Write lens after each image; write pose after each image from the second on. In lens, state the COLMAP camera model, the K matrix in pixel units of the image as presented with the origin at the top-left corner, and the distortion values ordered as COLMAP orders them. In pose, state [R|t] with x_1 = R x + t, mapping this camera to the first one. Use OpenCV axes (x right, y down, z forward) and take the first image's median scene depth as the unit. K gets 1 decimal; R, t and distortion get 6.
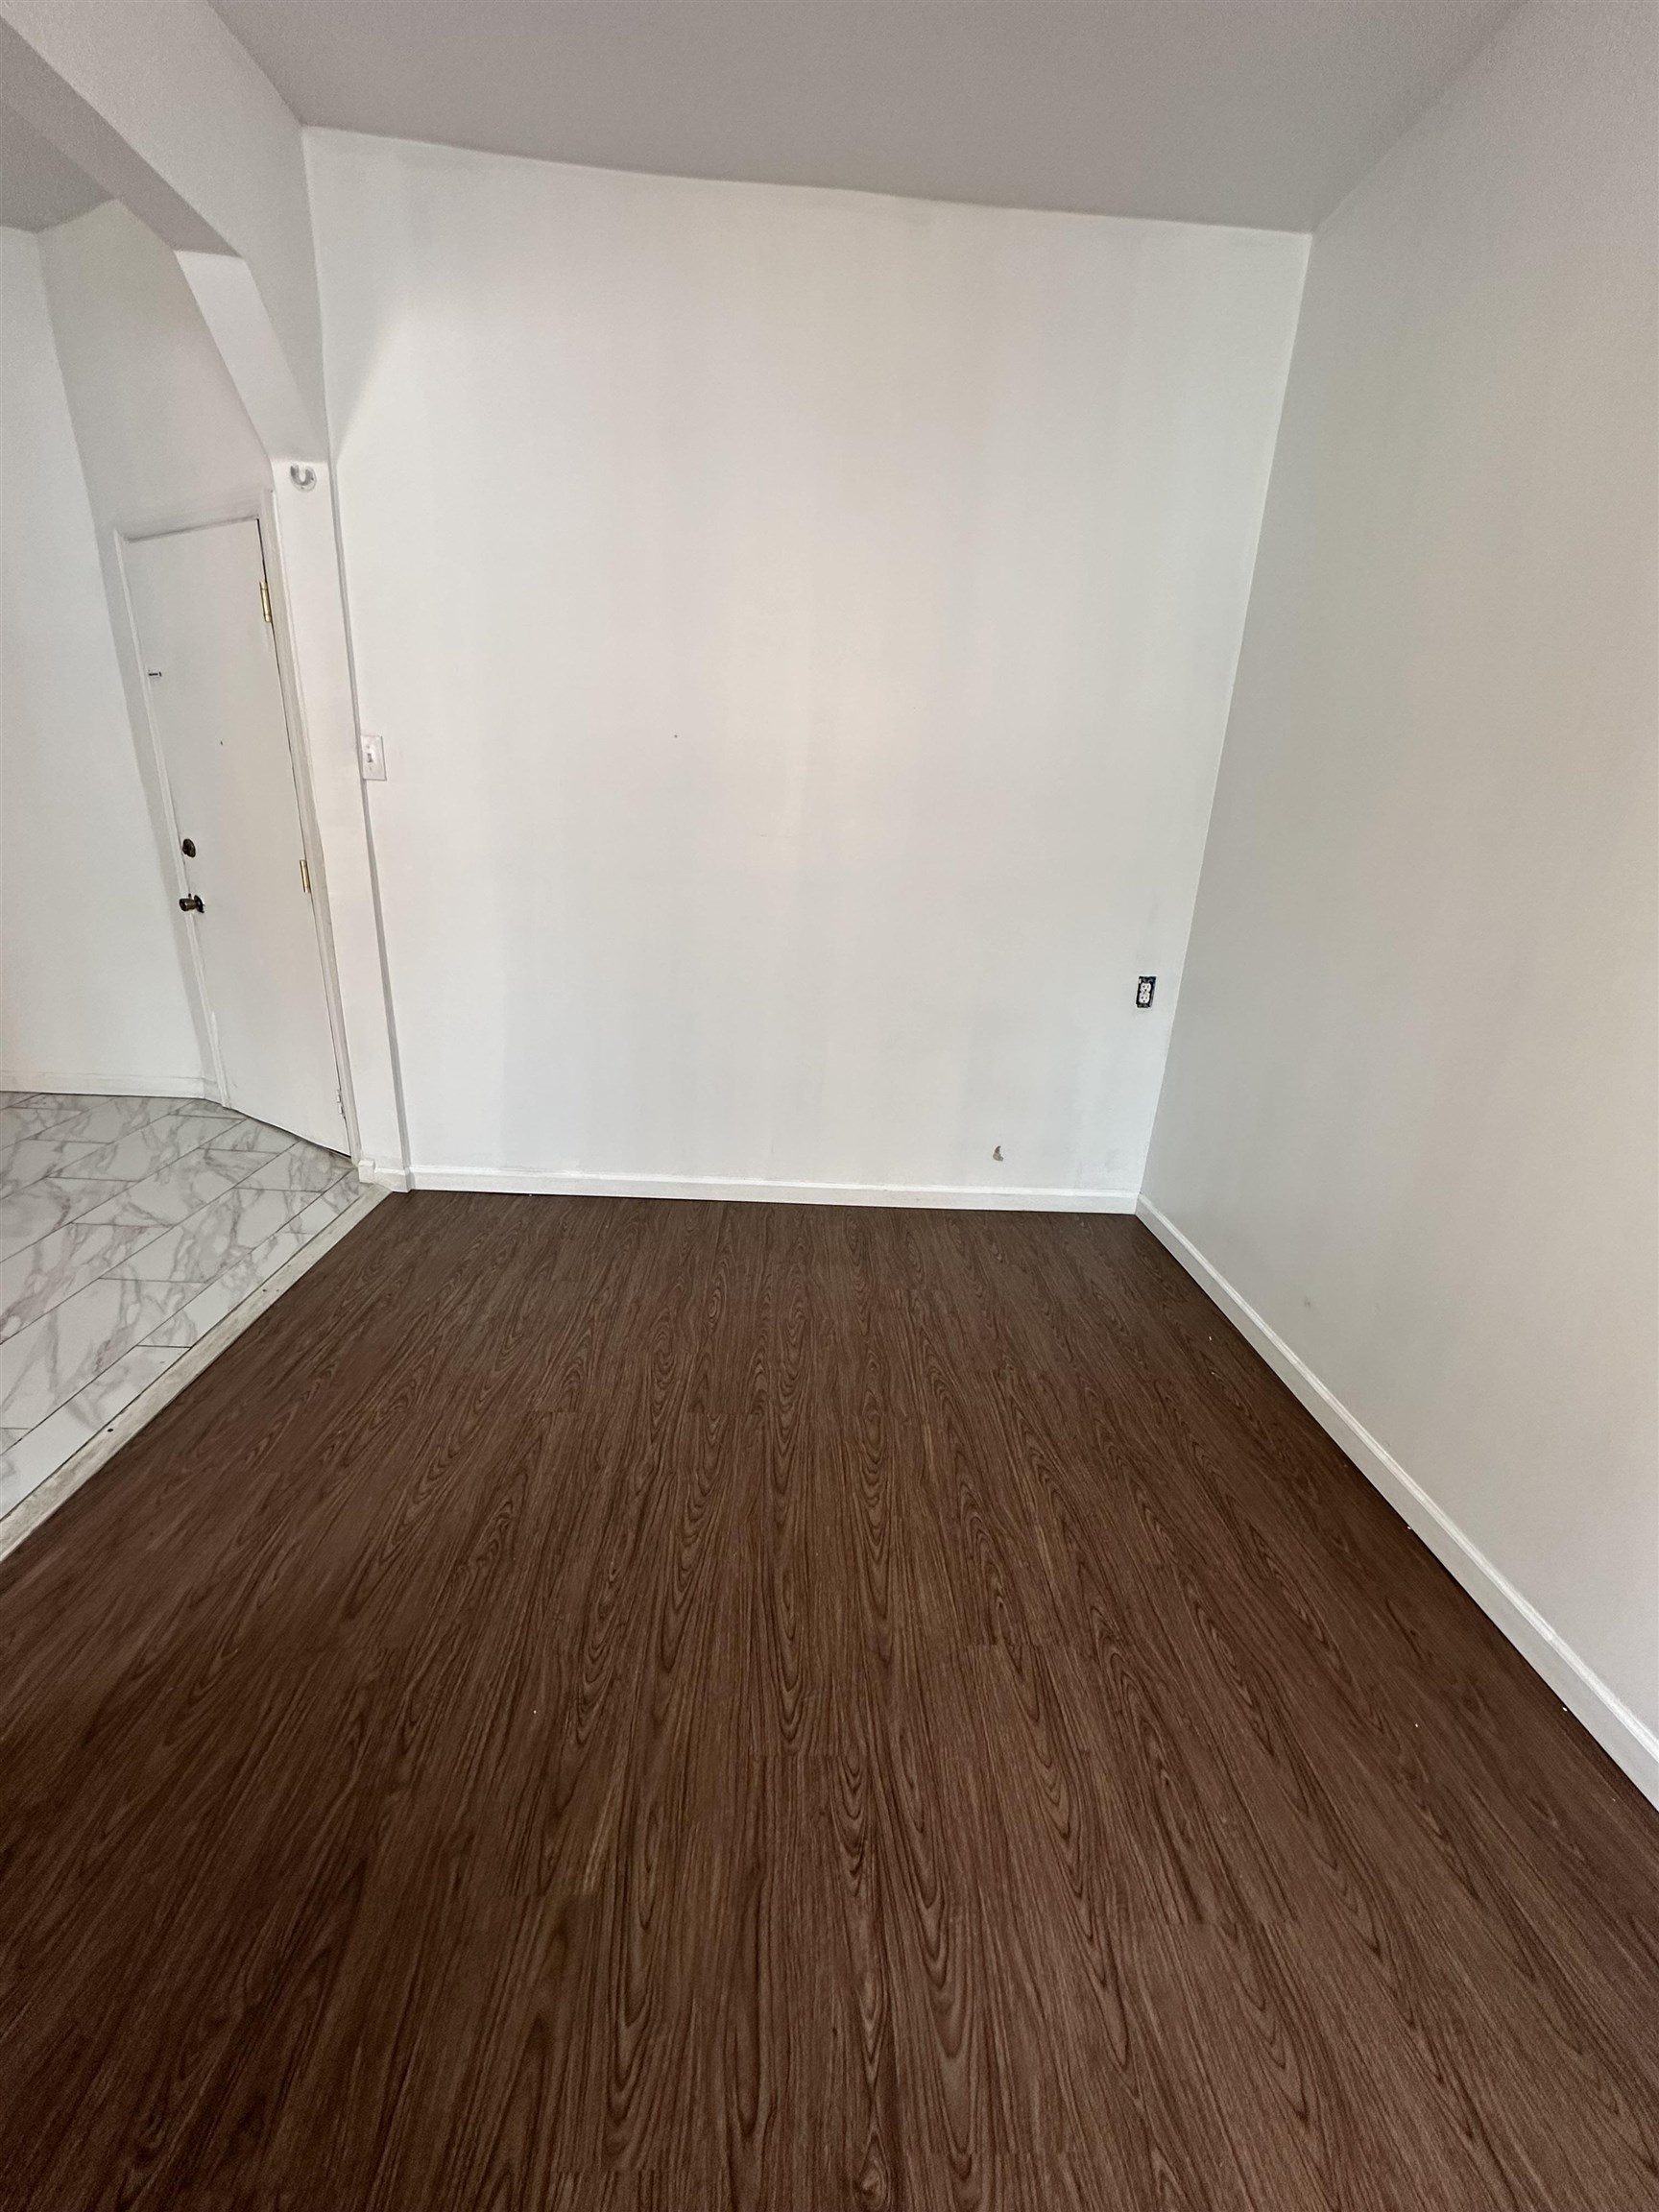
lens RADIAL K [[883.6, 0, 829.5], [0, 883.6, 1106.0], [0, 0, 1]] dist [0.000279, 0.000274]
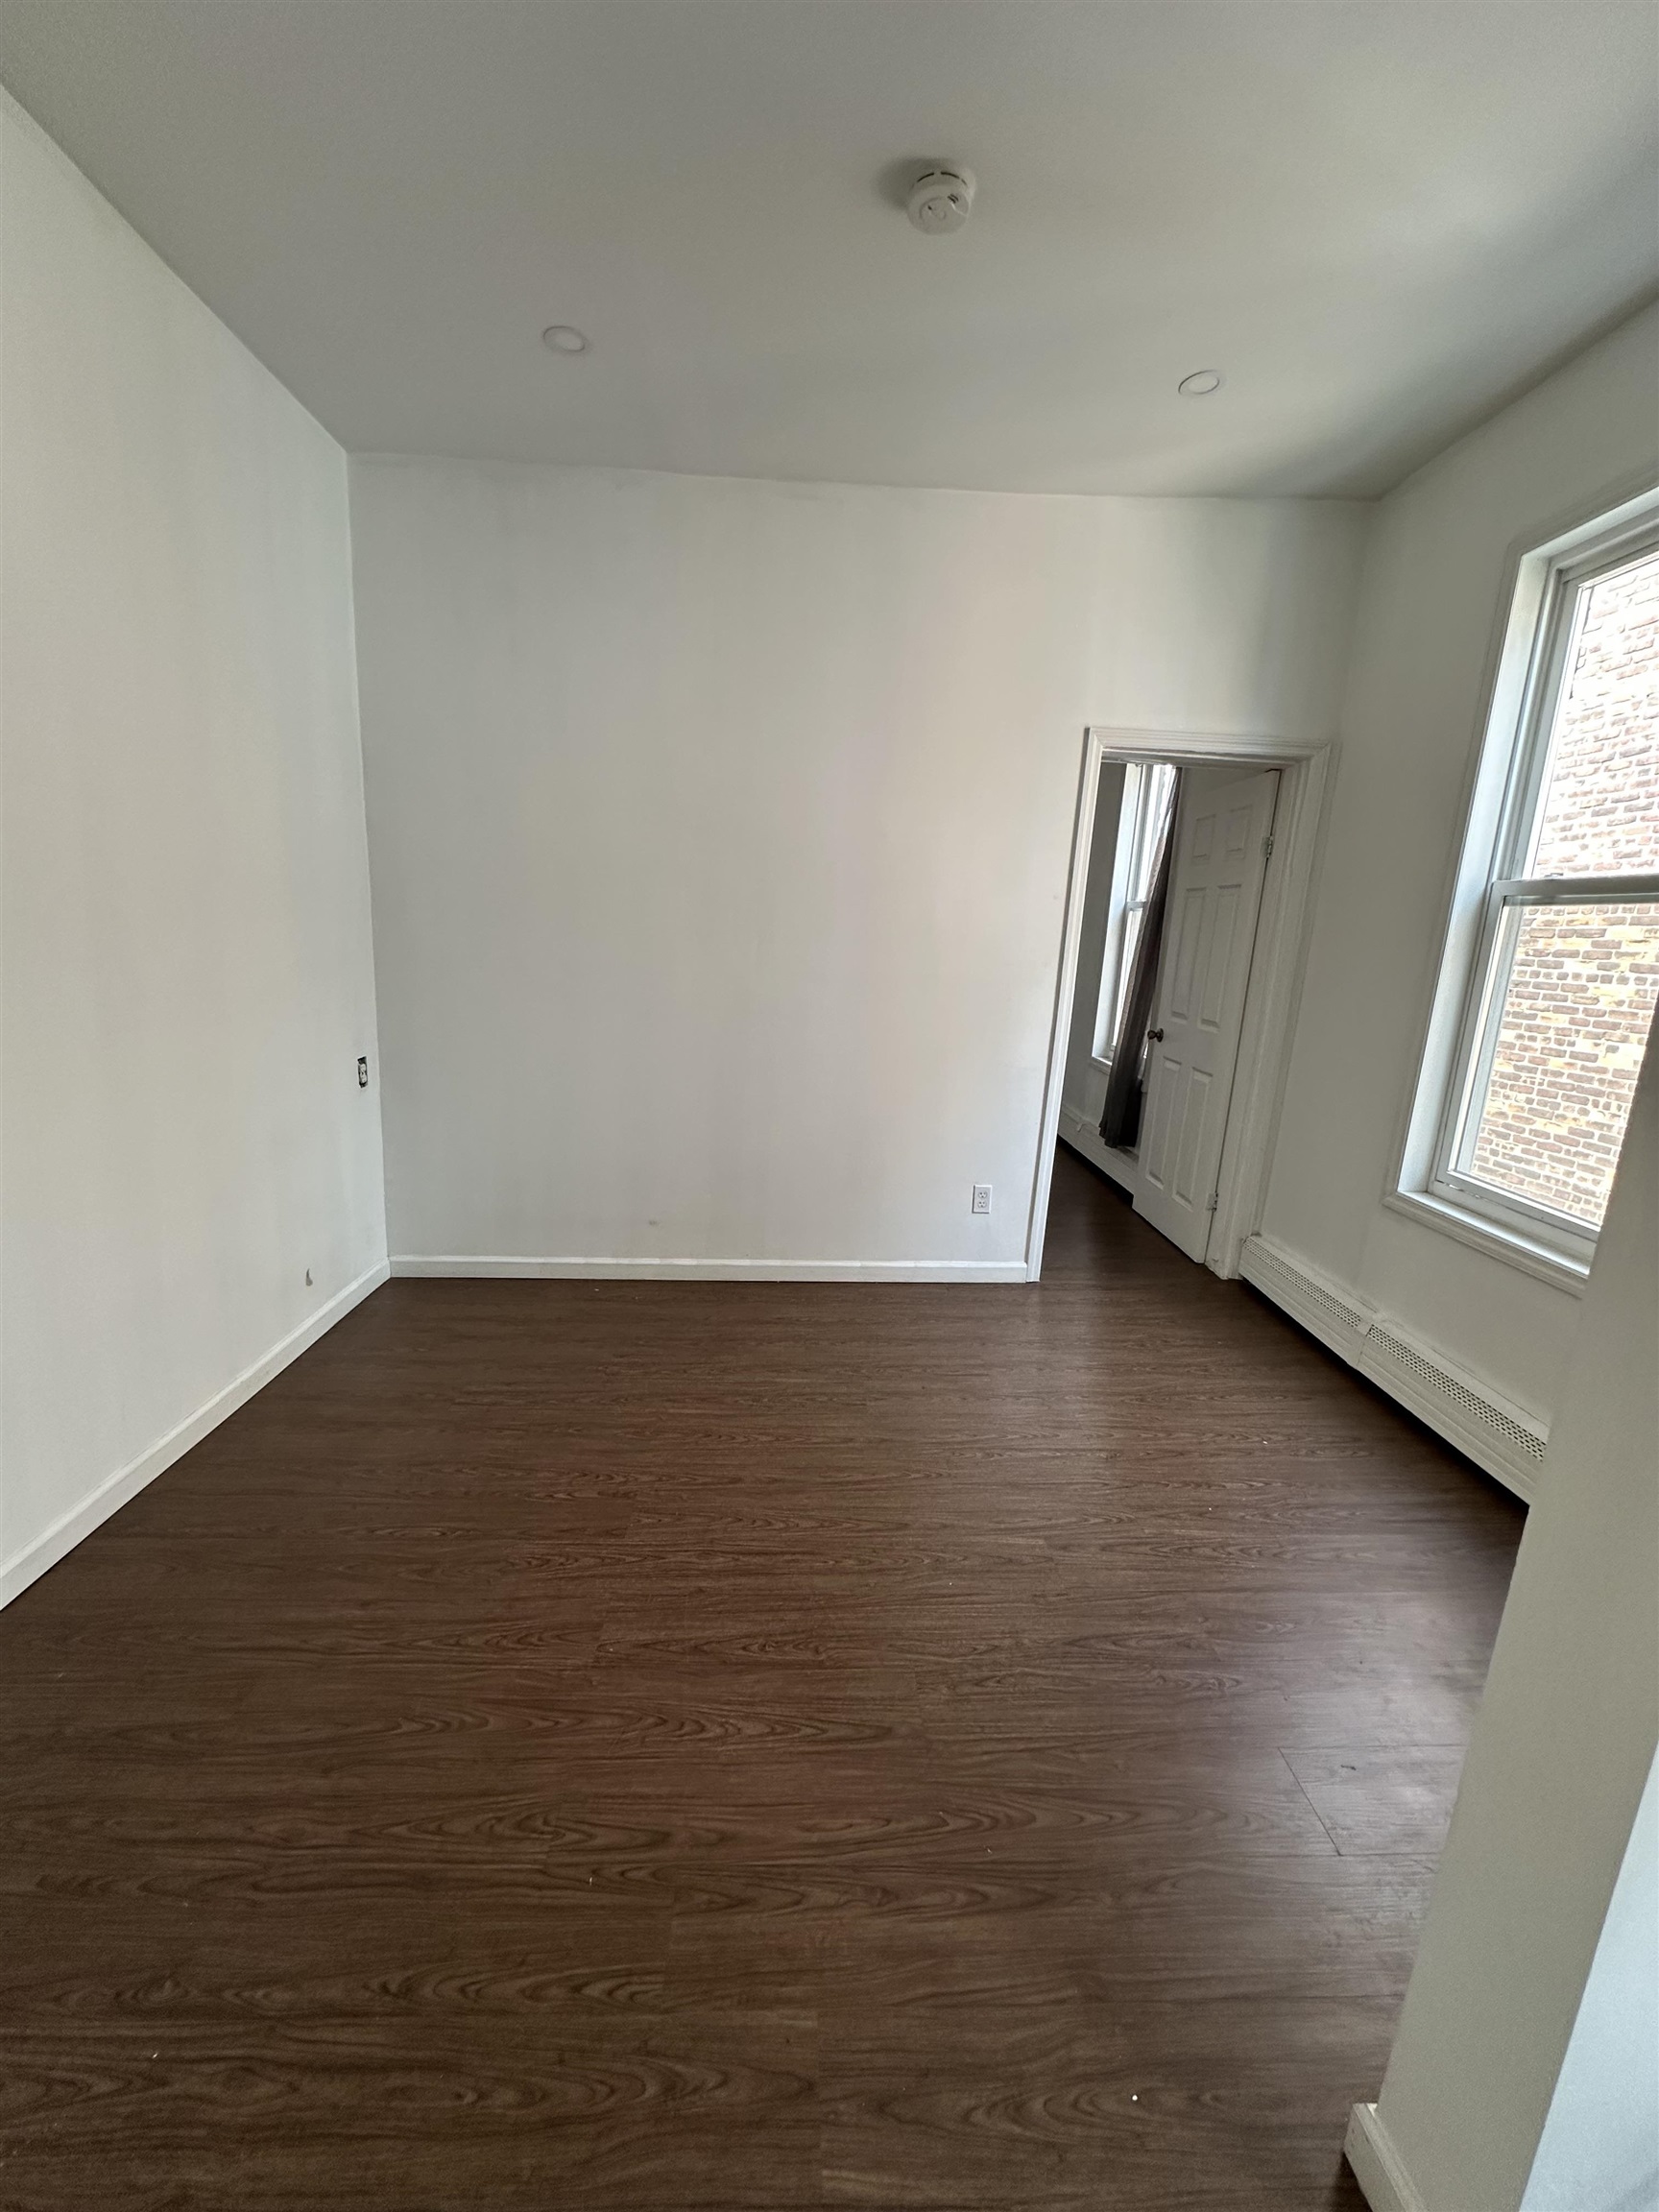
lens RADIAL K [[883.6, 0, 829.5], [0, 883.6, 1106.0], [0, 0, 1]] dist [0.000279, 0.000274]
pose [[0.004149, -0.246830, 0.969050, -1.133964], [0.282055, 0.930001, 0.235677, -0.306041], [-0.959389, 0.272348, 0.073478, 0.656694]]
